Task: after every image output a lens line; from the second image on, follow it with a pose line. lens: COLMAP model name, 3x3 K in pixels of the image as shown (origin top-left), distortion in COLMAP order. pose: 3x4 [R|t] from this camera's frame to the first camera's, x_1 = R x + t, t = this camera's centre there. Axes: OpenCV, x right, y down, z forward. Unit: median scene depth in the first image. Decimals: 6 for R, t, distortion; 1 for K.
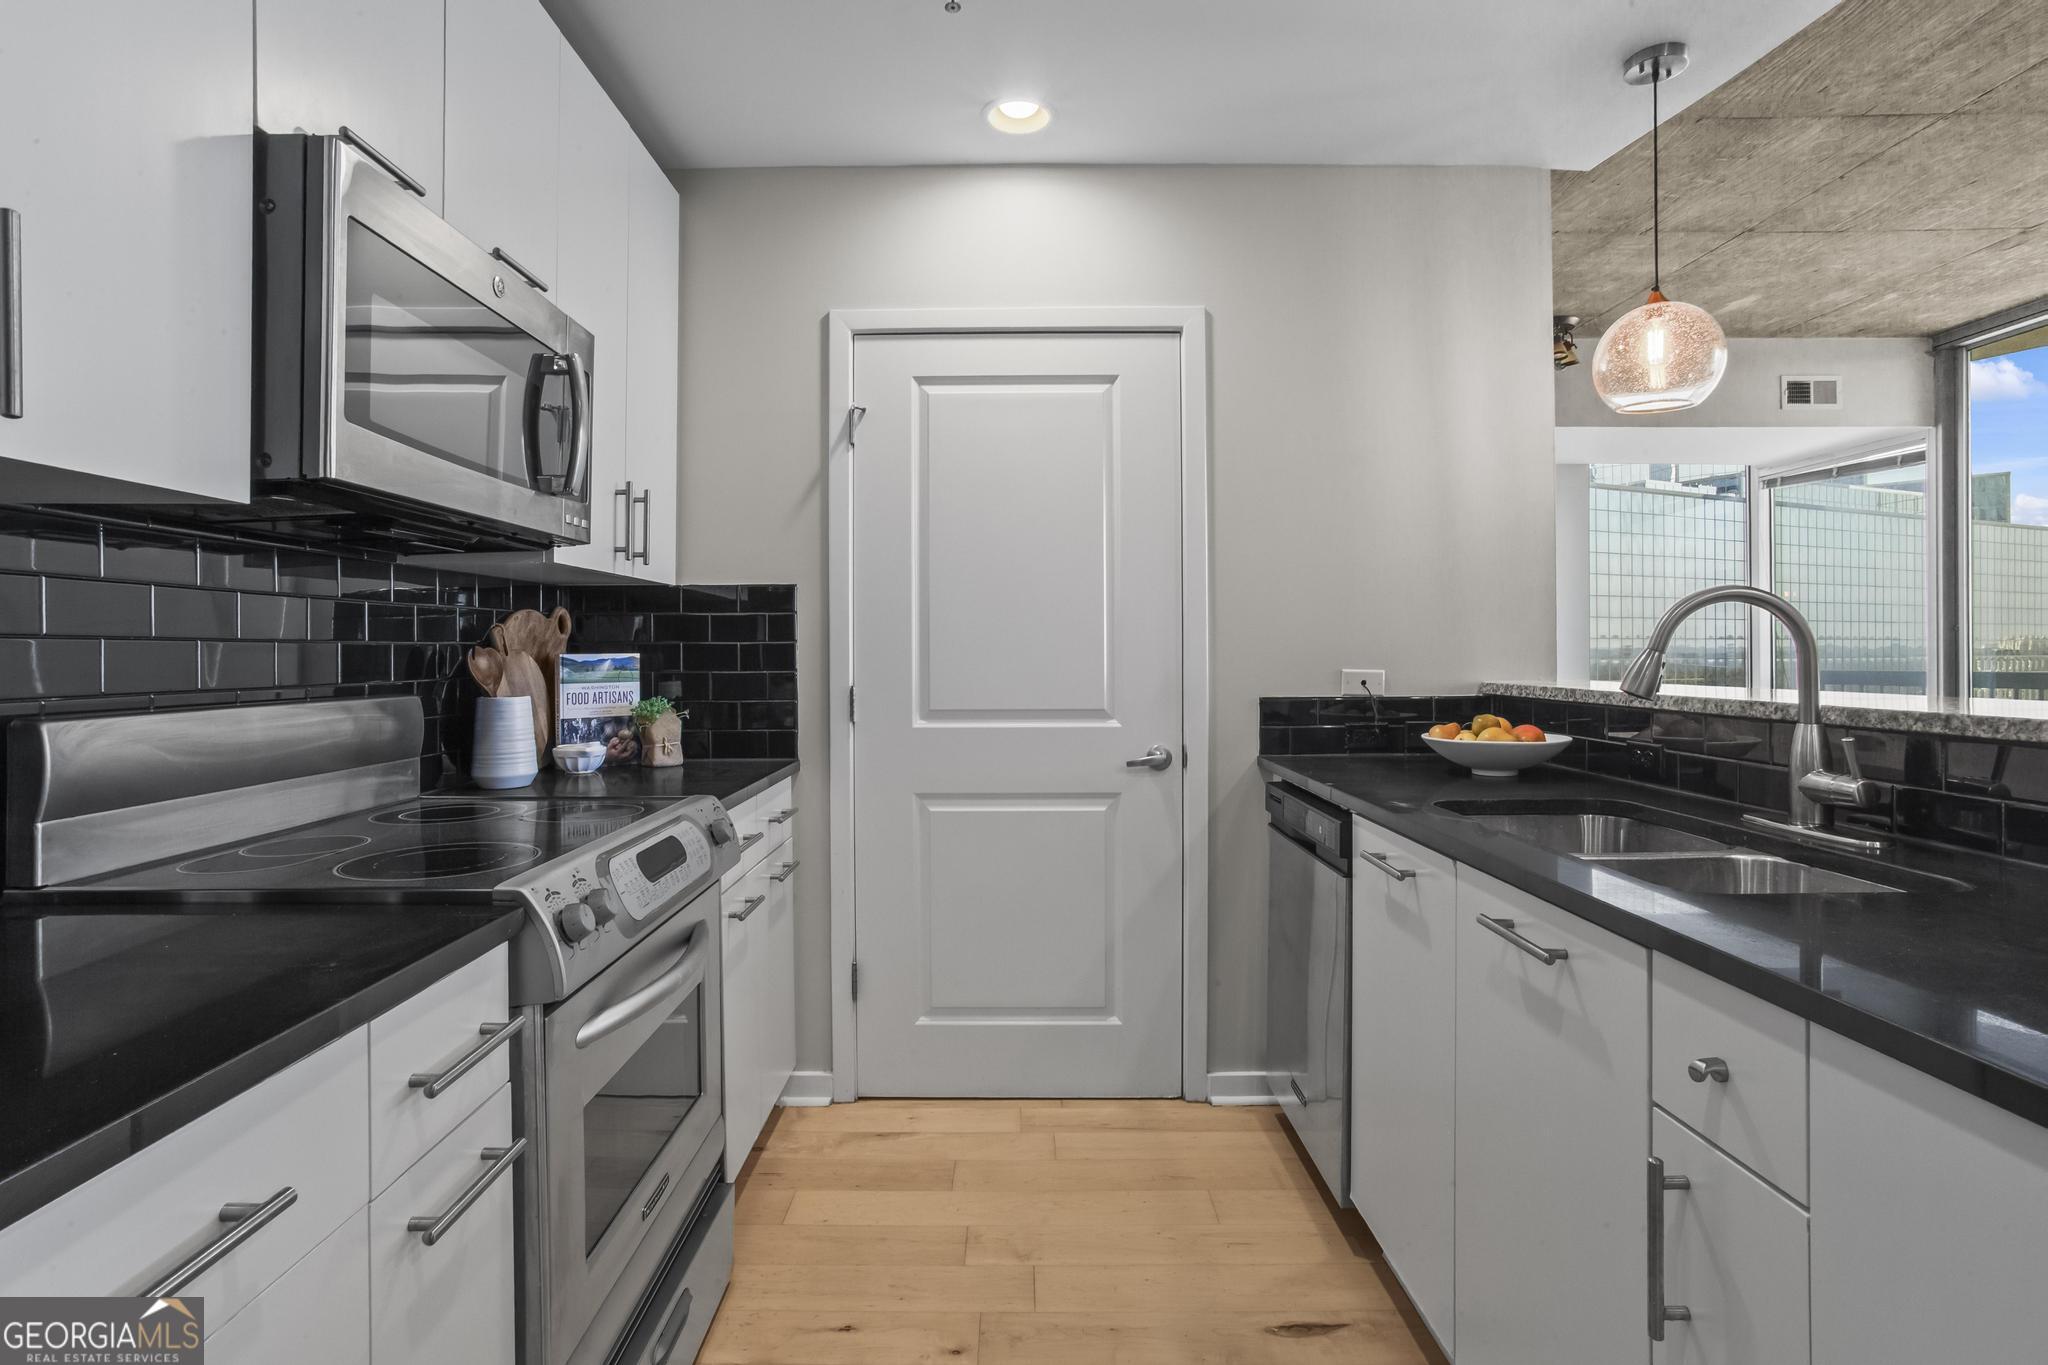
lens RADIAL K [[1022.9, 0, 996.8], [0, 1022.9, 645.9], [0, 0, 1]] dist [-0.038631, 0.023197]
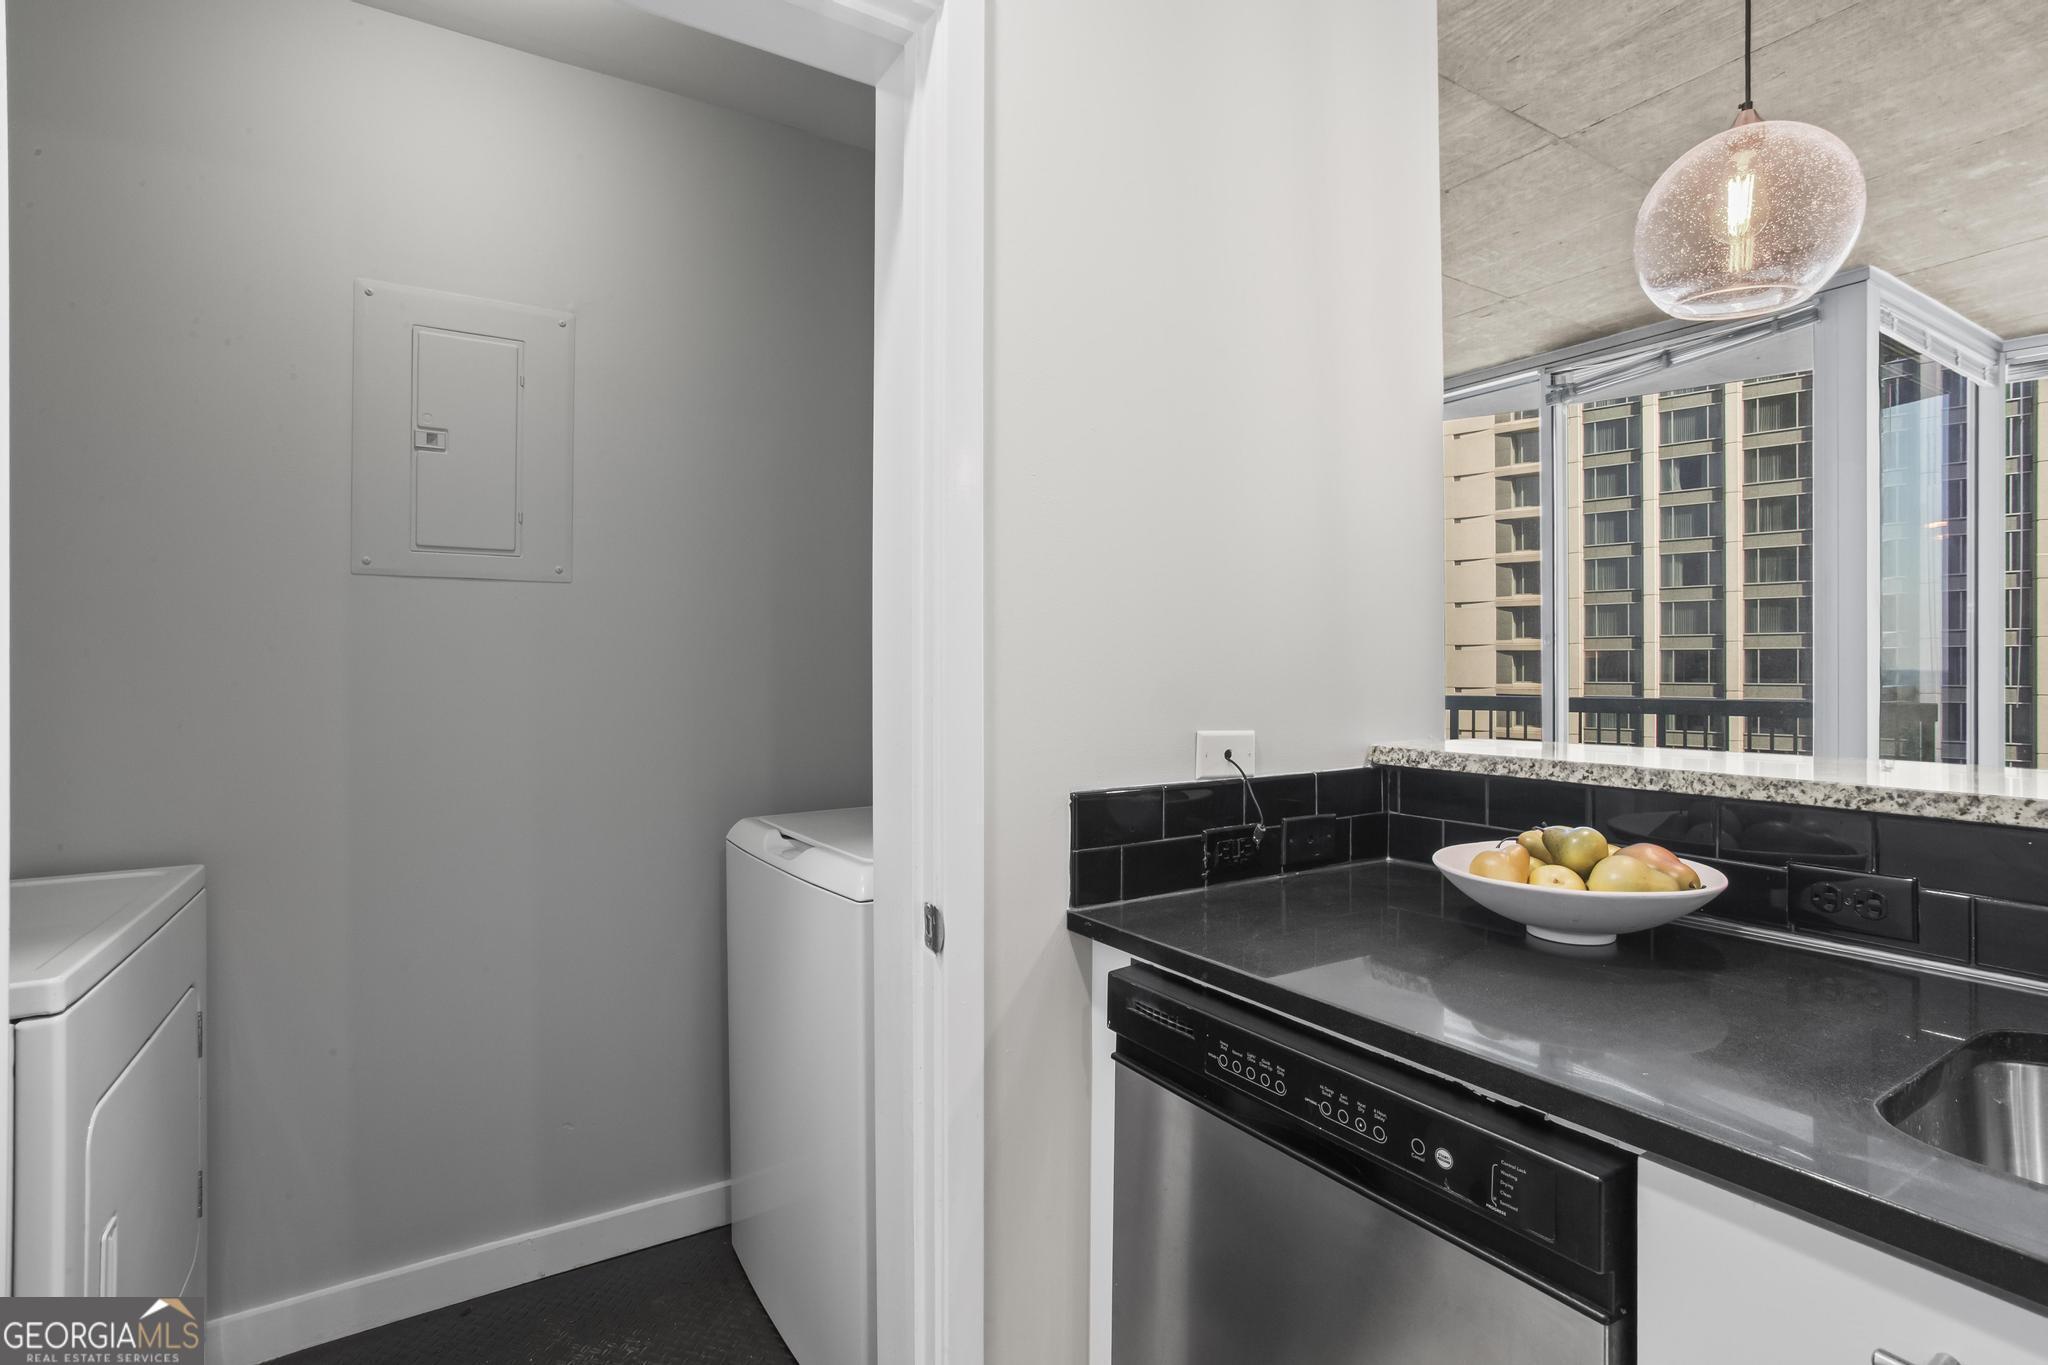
lens RADIAL K [[1022.9, 0, 1014.2], [0, 1022.9, 654.2], [0, 0, 1]] dist [-0.038631, 0.023197]
pose [[0.843138, 0.012357, 0.537556, -0.038266], [-0.007915, 0.999913, -0.010571, -0.011961], [-0.537639, 0.004658, 0.843162, 0.614129]]
